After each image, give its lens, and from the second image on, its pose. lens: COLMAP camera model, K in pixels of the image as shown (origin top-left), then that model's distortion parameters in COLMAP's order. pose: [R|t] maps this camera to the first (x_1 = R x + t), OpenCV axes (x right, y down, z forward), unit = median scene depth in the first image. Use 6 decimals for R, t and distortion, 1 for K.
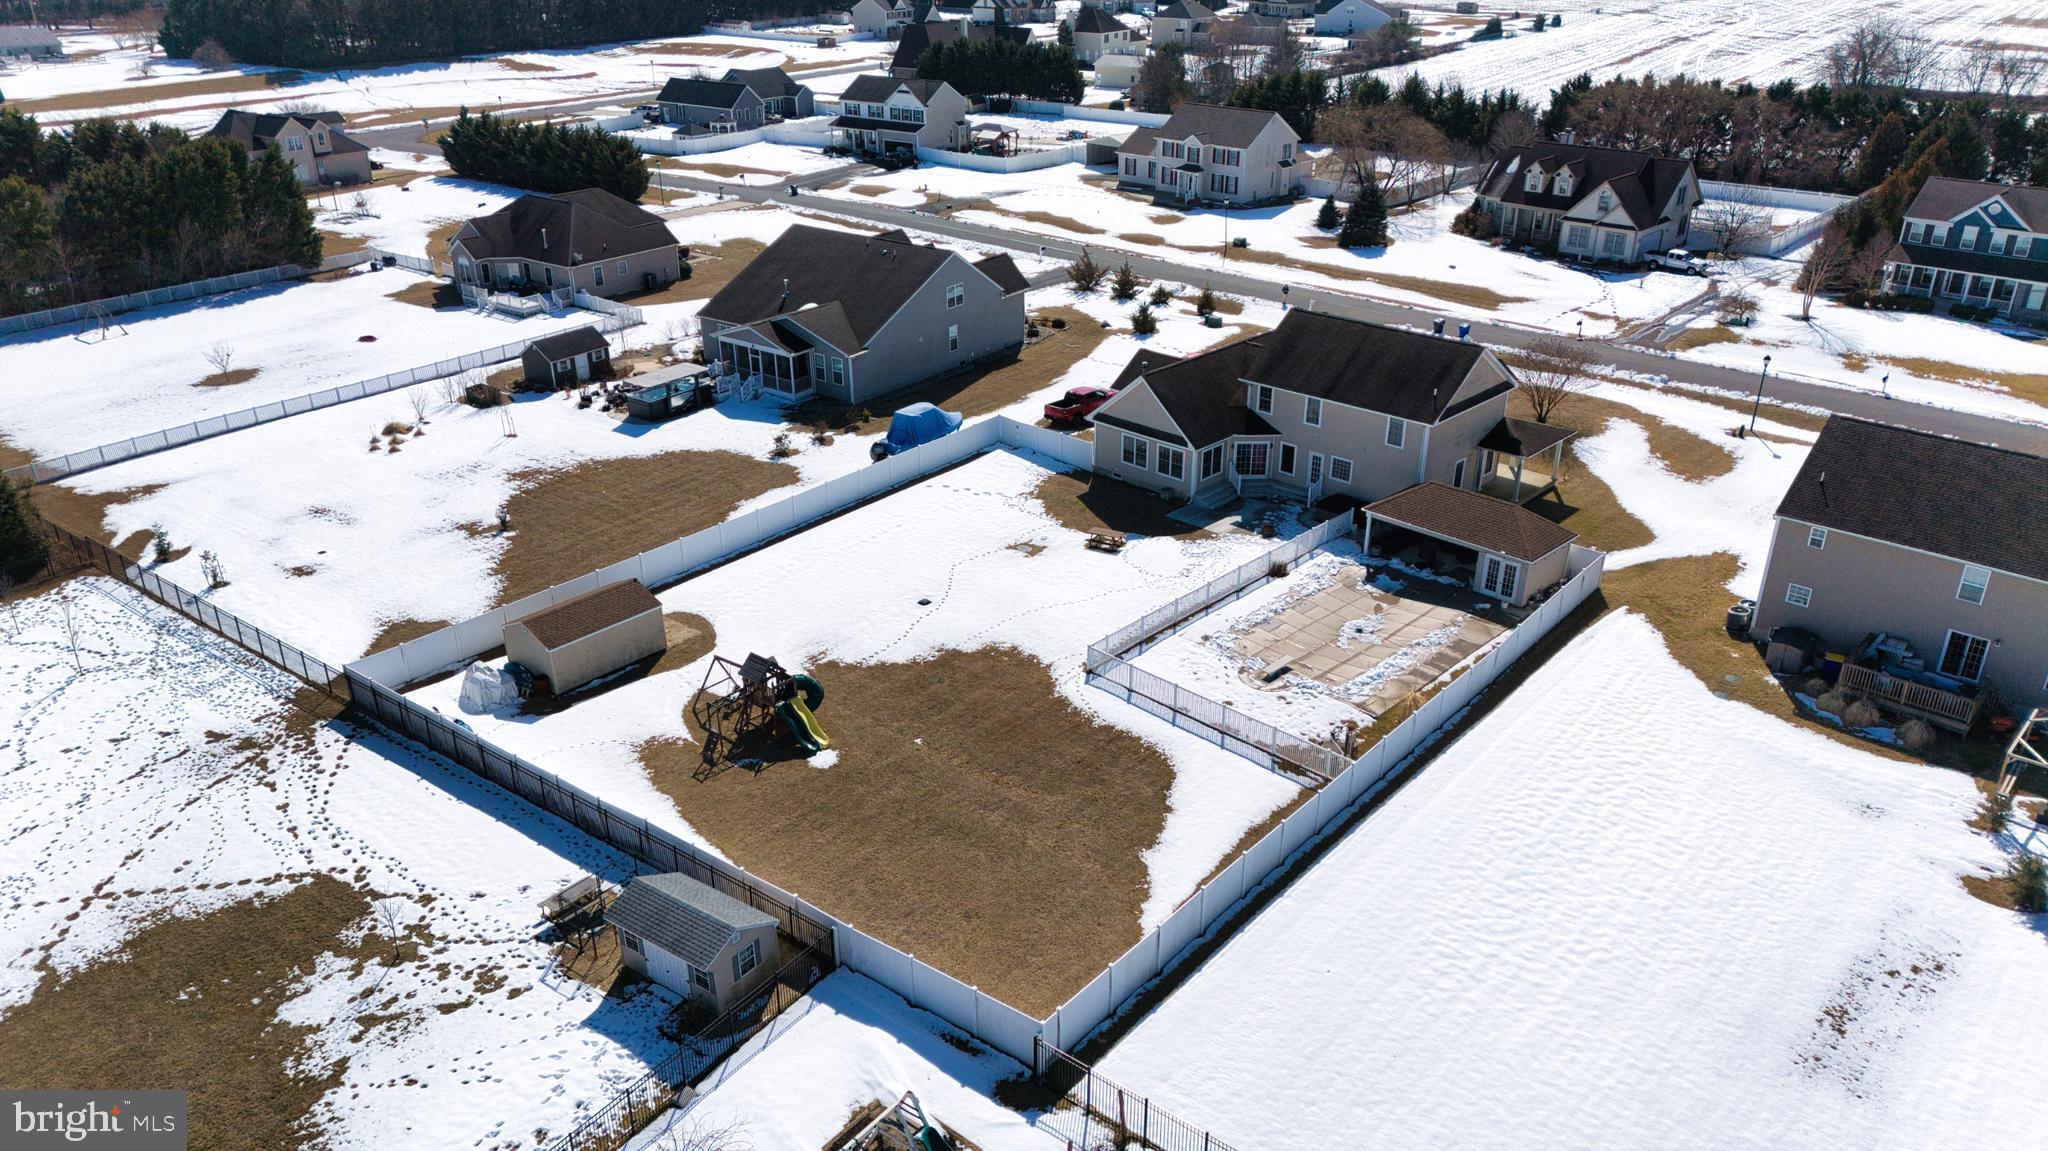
lens RADIAL K [[1432.6, 0, 1035.3], [0, 1432.6, 582.0], [0, 0, 1]] dist [0.089301, -0.090041]
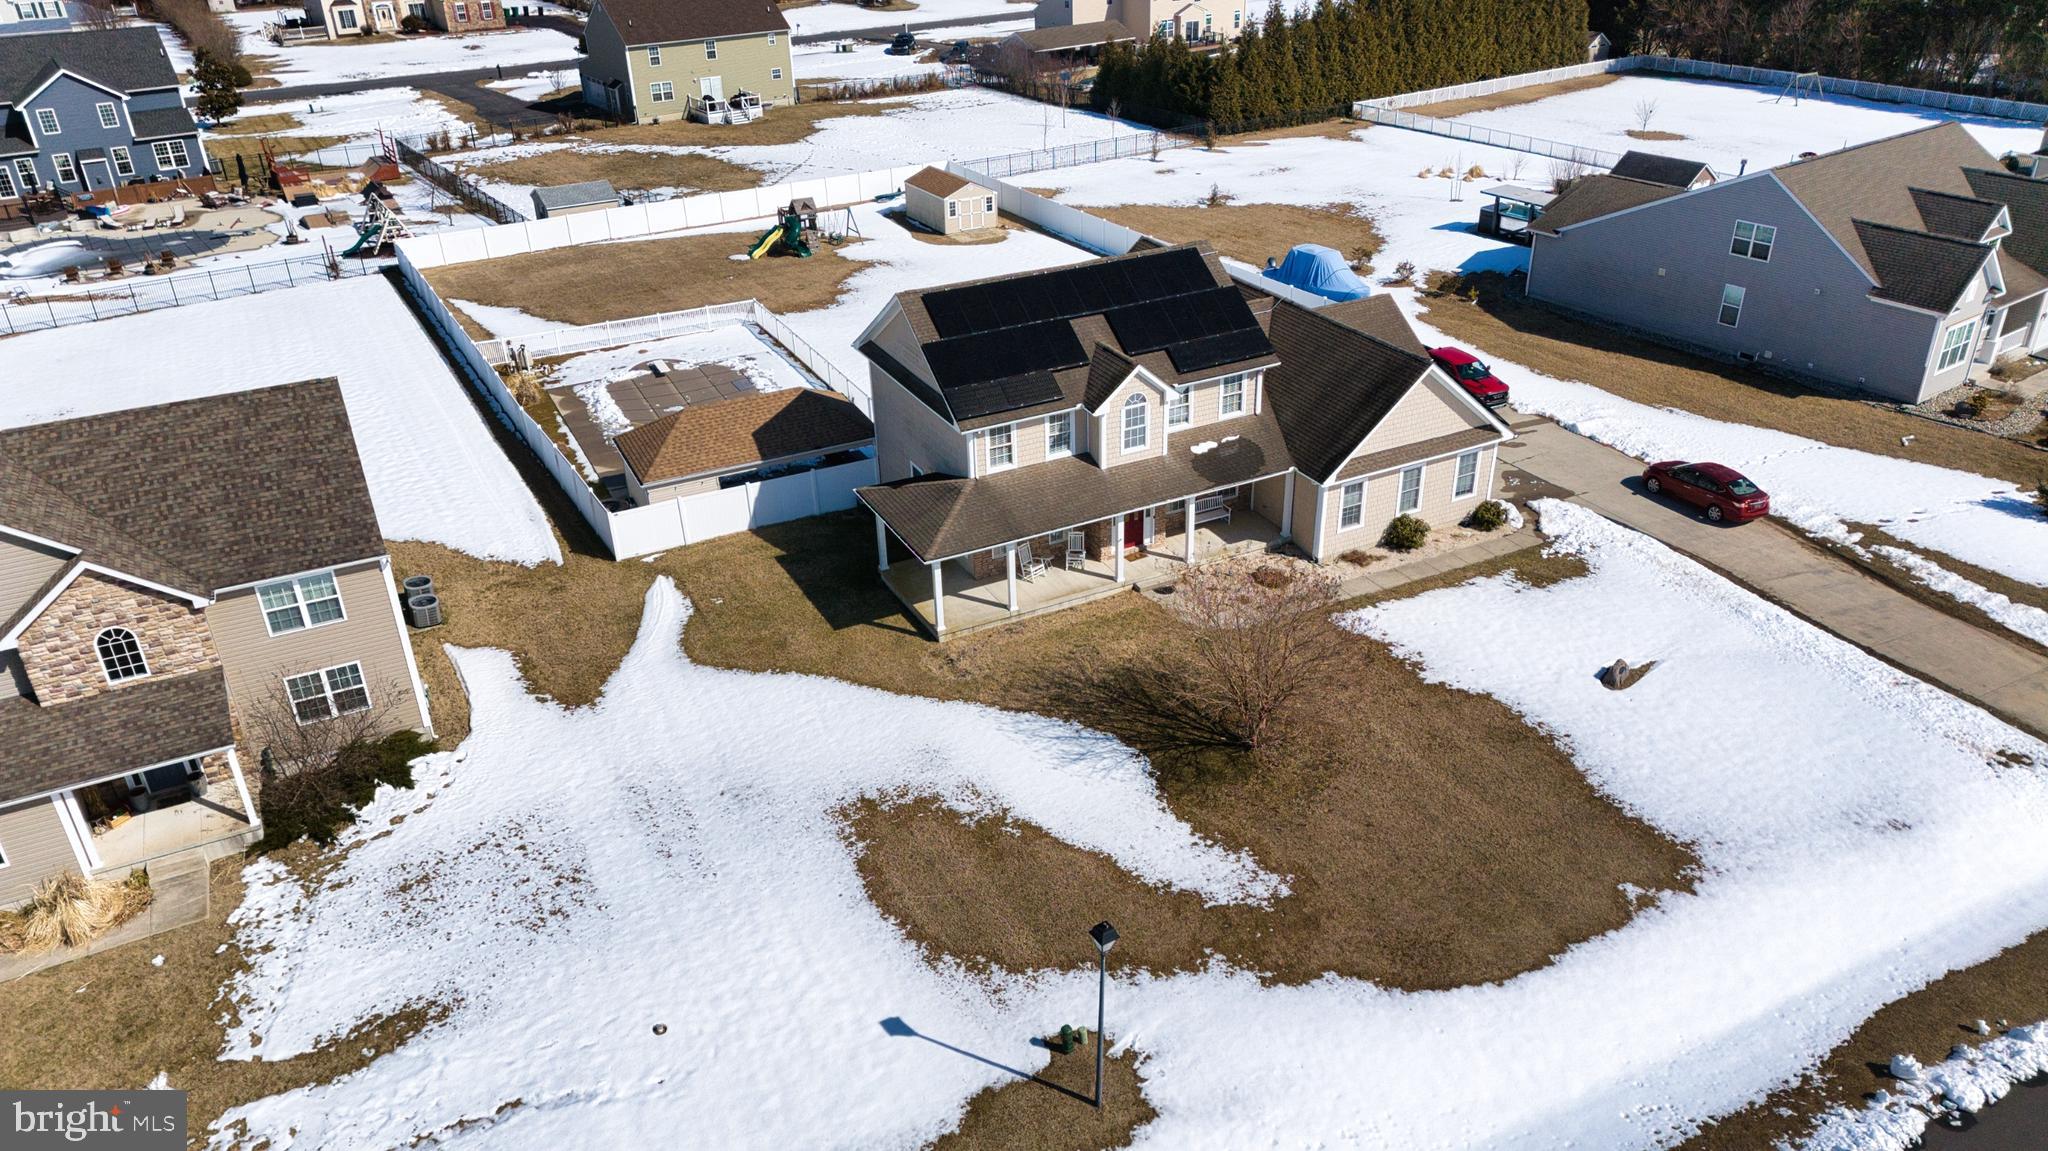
lens RADIAL K [[1444.4, 0, 1034.8], [0, 1444.4, 566.8], [0, 0, 1]] dist [0.085910, -0.081554]
pose [[-0.334166, 0.445713, -0.830466, 0.789487], [-0.383030, 0.740856, 0.551744, -0.405405], [0.861174, 0.502467, -0.076847, 1.060456]]
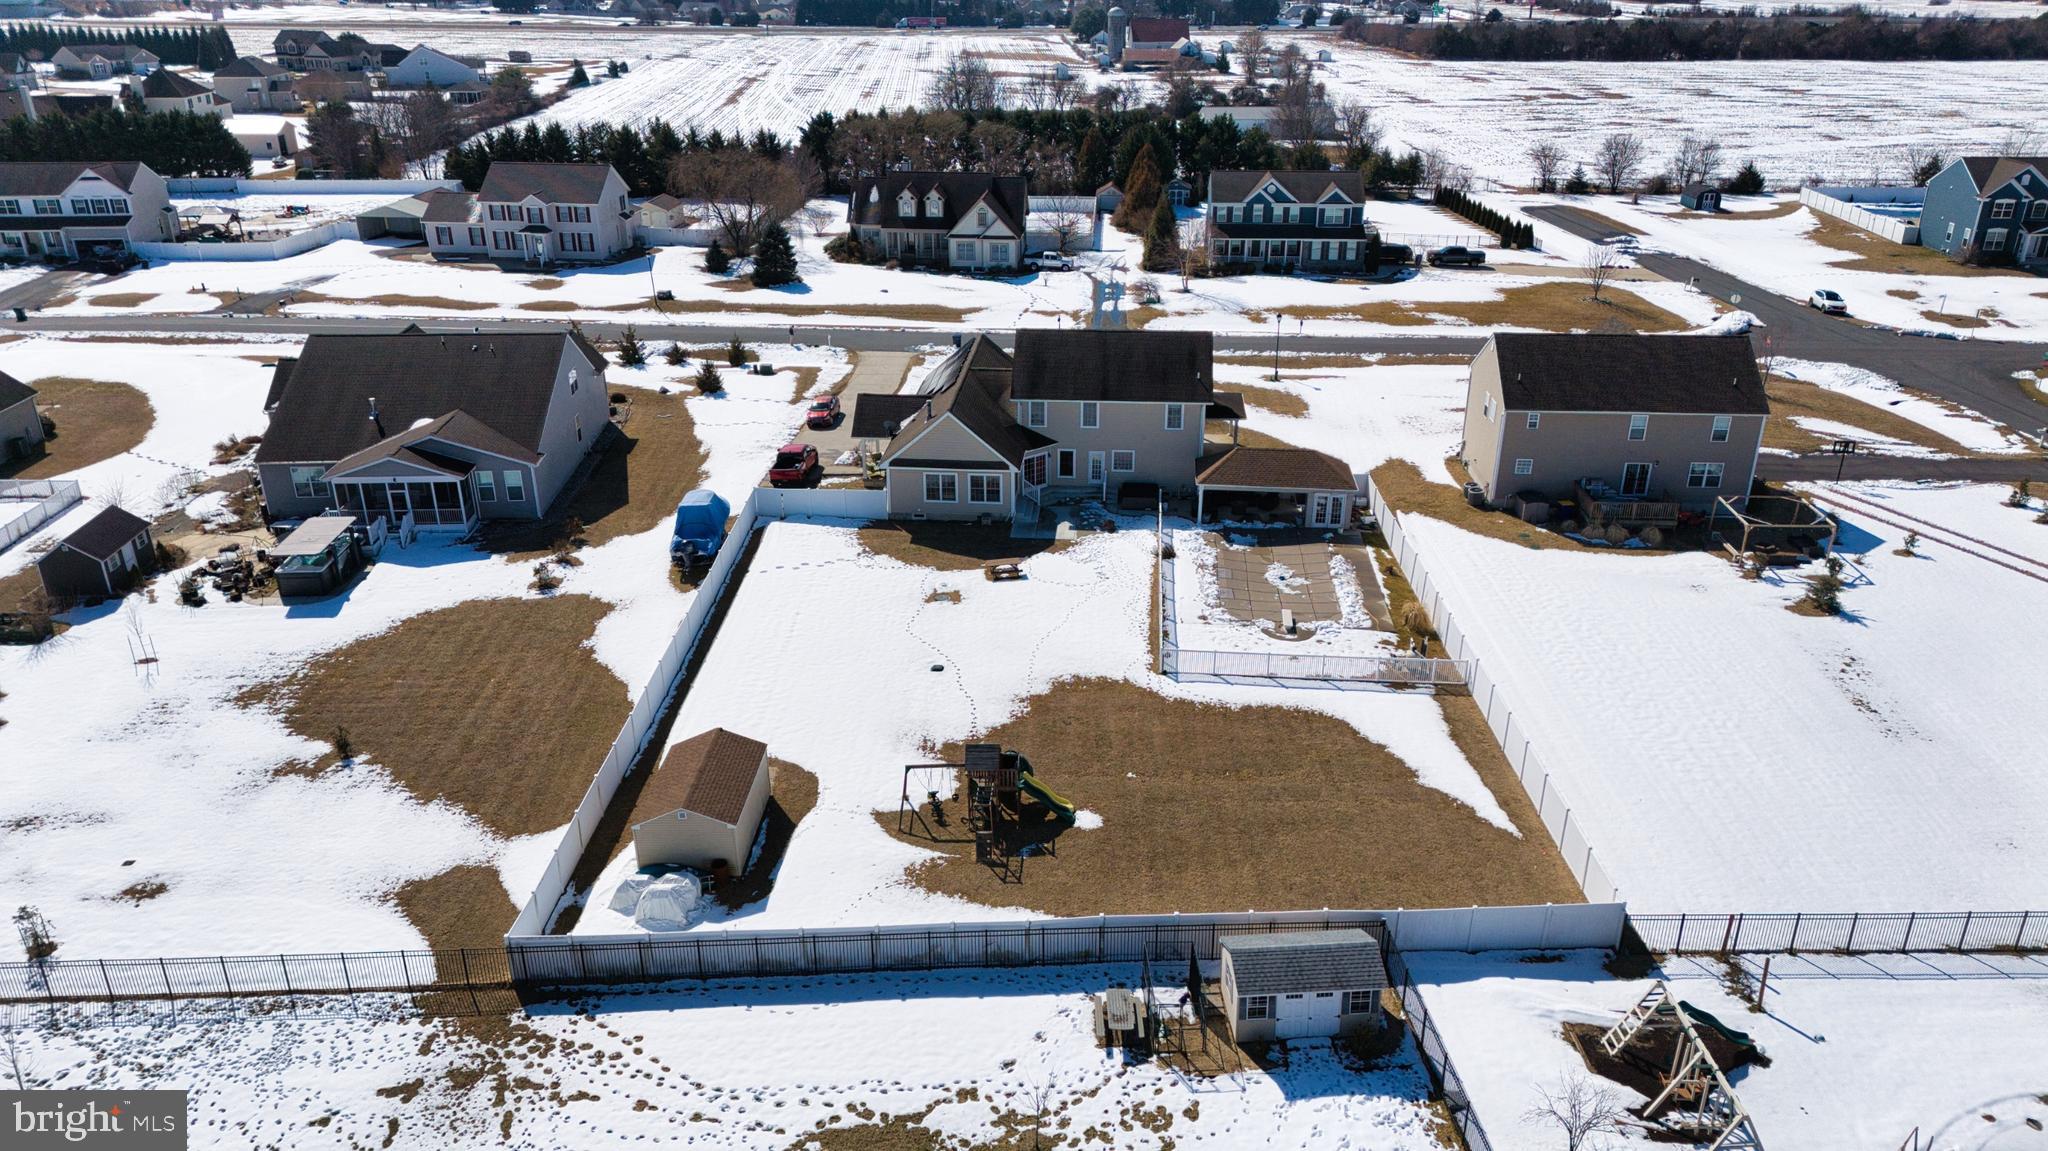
lens RADIAL K [[1432.6, 0, 1035.3], [0, 1432.6, 582.0], [0, 0, 1]] dist [0.089301, -0.090041]
pose [[0.776511, -0.253092, 0.577040, -0.479503], [0.269470, 0.961202, 0.058966, -0.068363], [-0.569576, 0.109708, 0.814584, 0.142640]]
